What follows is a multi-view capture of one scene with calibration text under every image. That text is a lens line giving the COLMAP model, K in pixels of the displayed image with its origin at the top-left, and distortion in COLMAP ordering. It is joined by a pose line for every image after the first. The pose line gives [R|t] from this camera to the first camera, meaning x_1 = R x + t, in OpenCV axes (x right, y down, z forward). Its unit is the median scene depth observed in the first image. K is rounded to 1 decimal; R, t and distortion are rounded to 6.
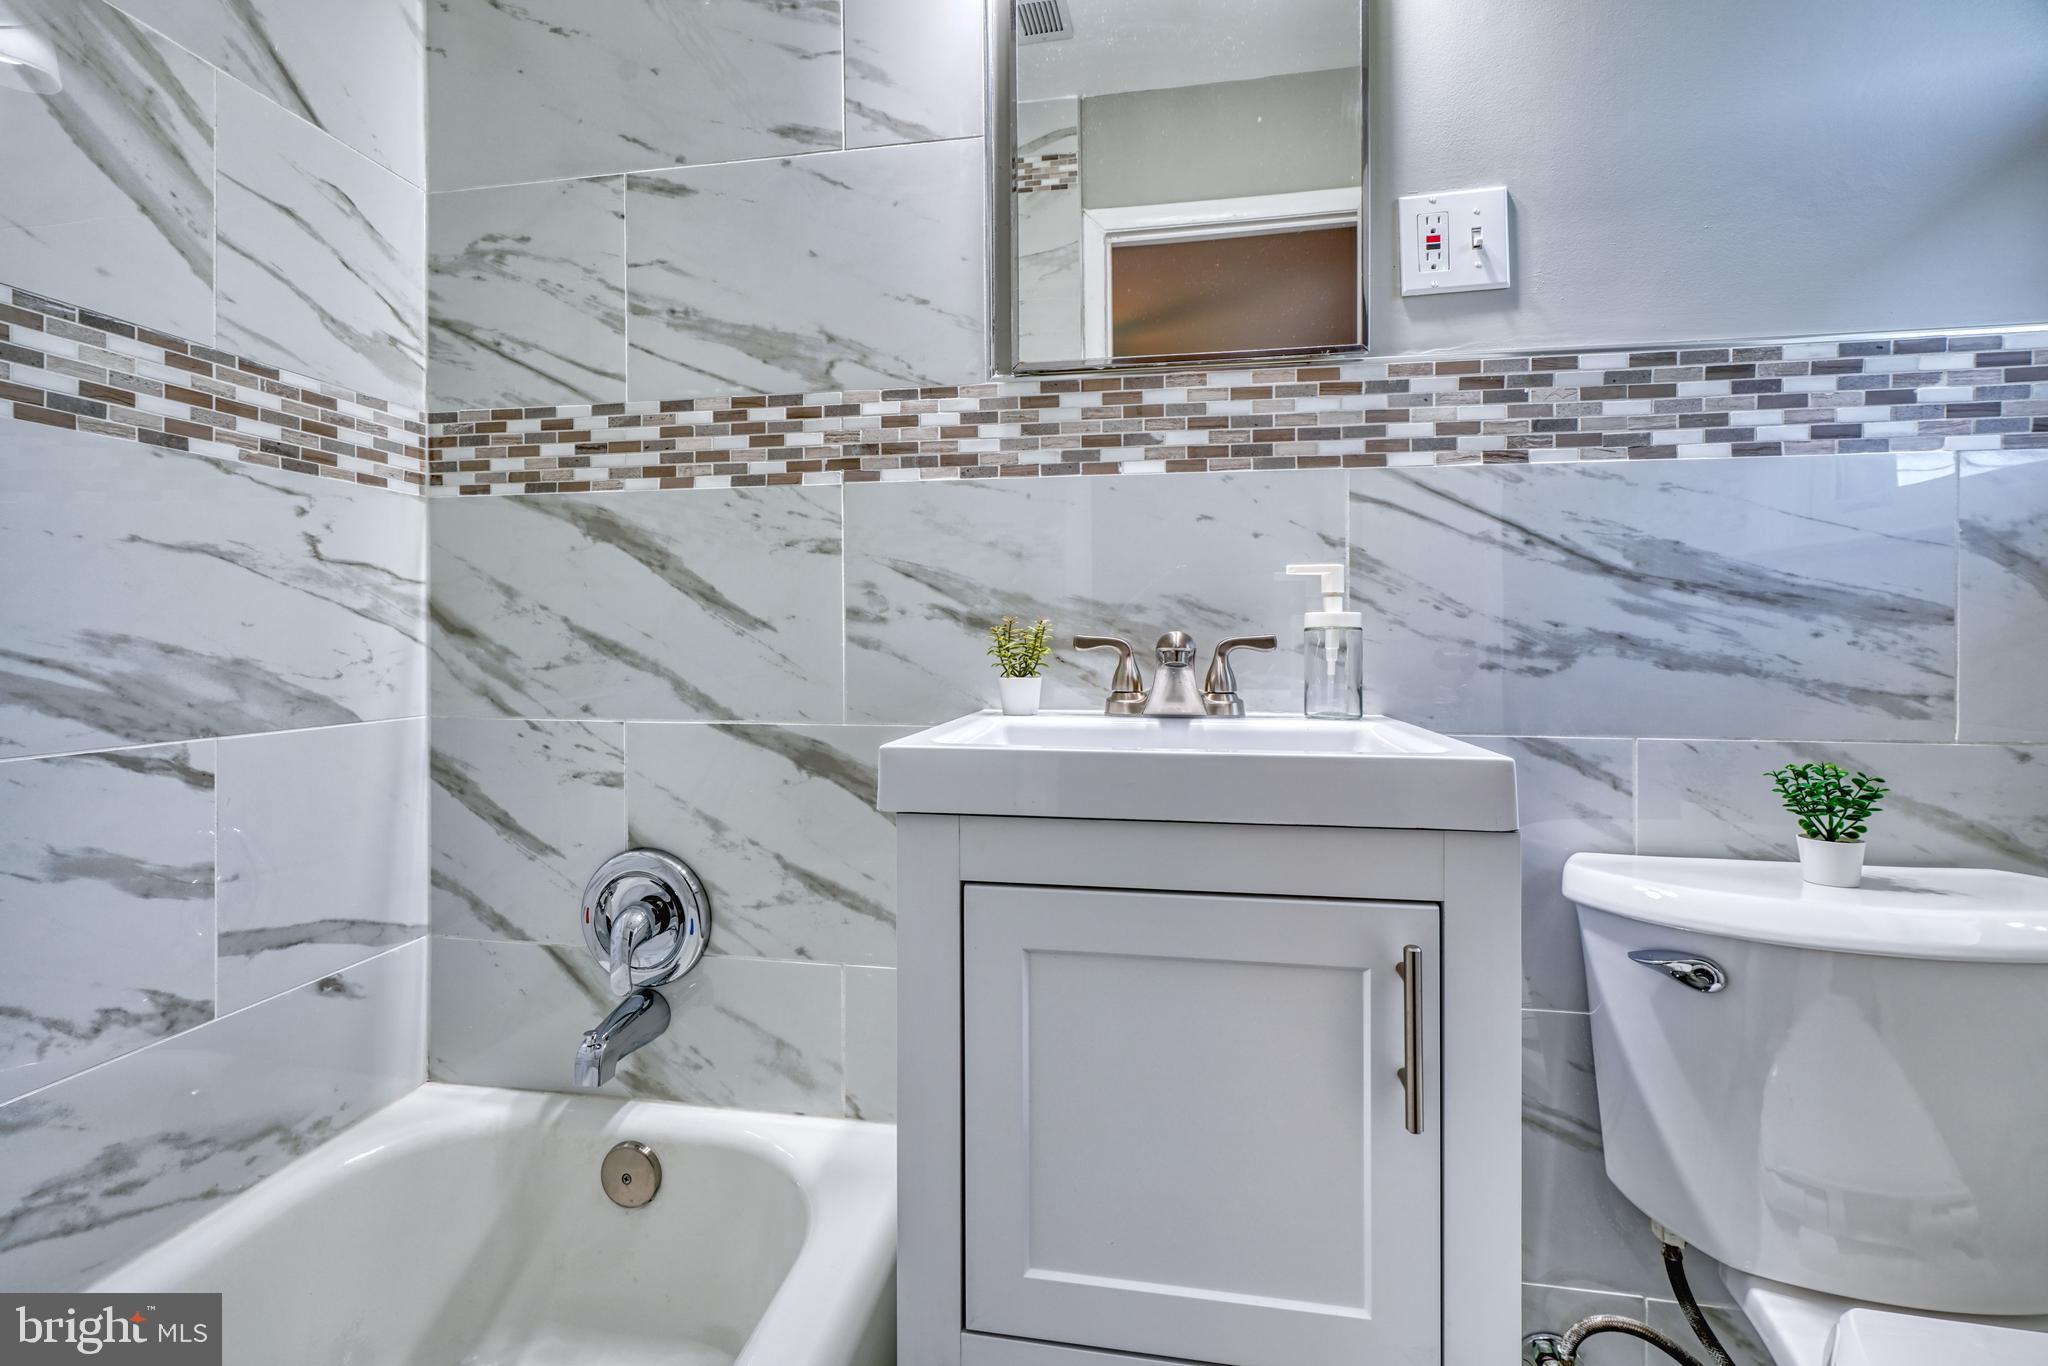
lens RADIAL K [[944.8, 0, 1016.2], [0, 944.8, 645.9], [0, 0, 1]] dist [-0.014970, 0.000290]
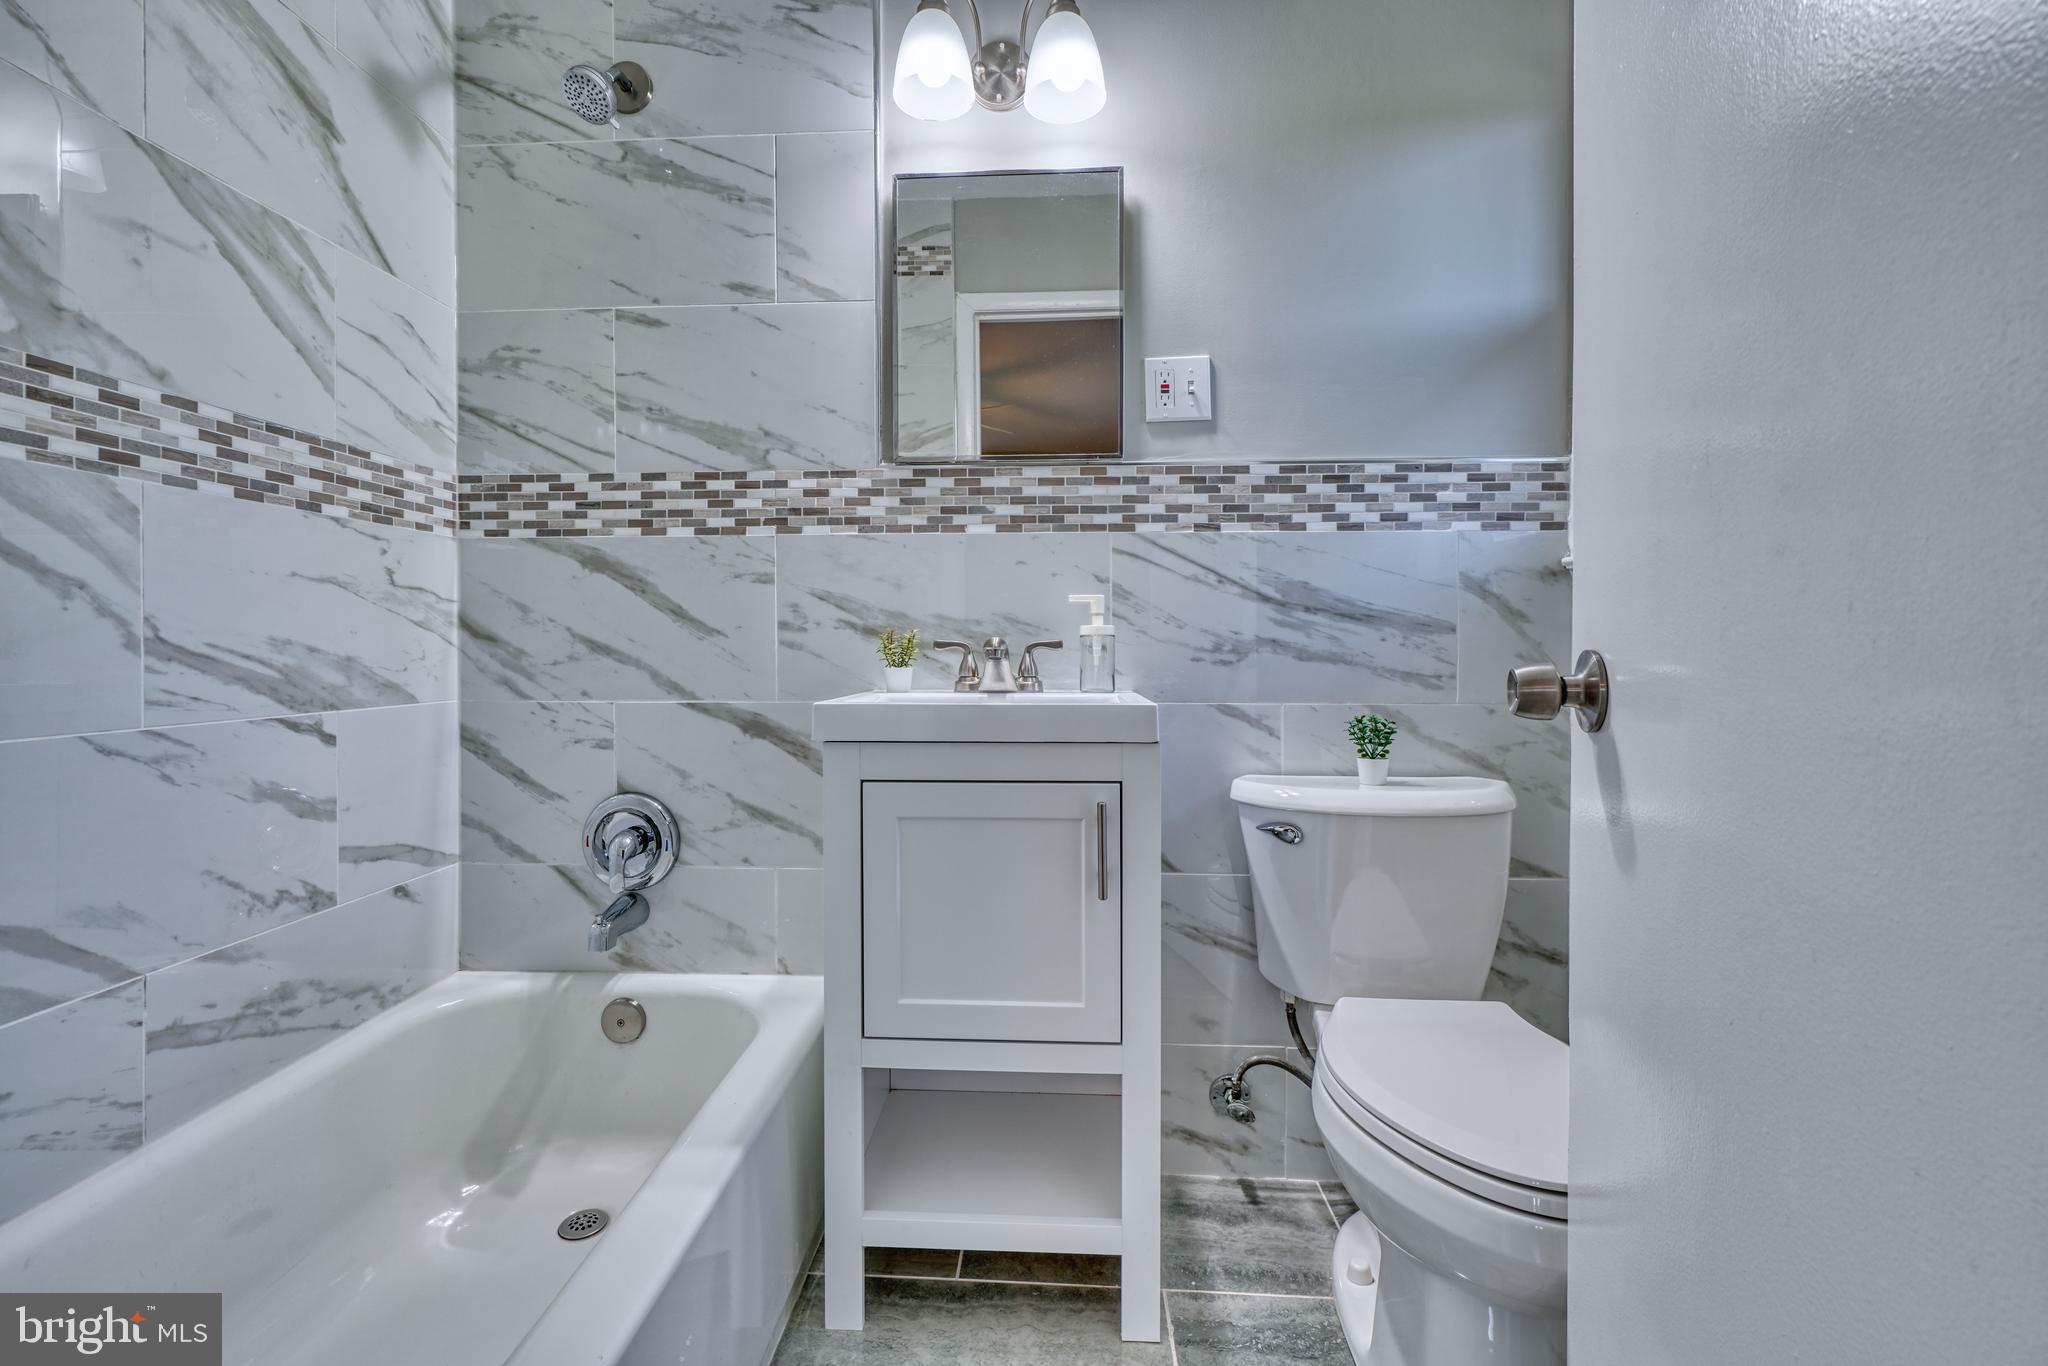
lens RADIAL K [[944.8, 0, 1016.2], [0, 944.8, 645.9], [0, 0, 1]] dist [-0.014970, 0.000290]
pose [[0.993259, -0.000536, 0.115918, 0.015018], [0.001339, 0.999976, -0.006844, 0.008331], [-0.115911, 0.006953, 0.993235, -0.500247]]
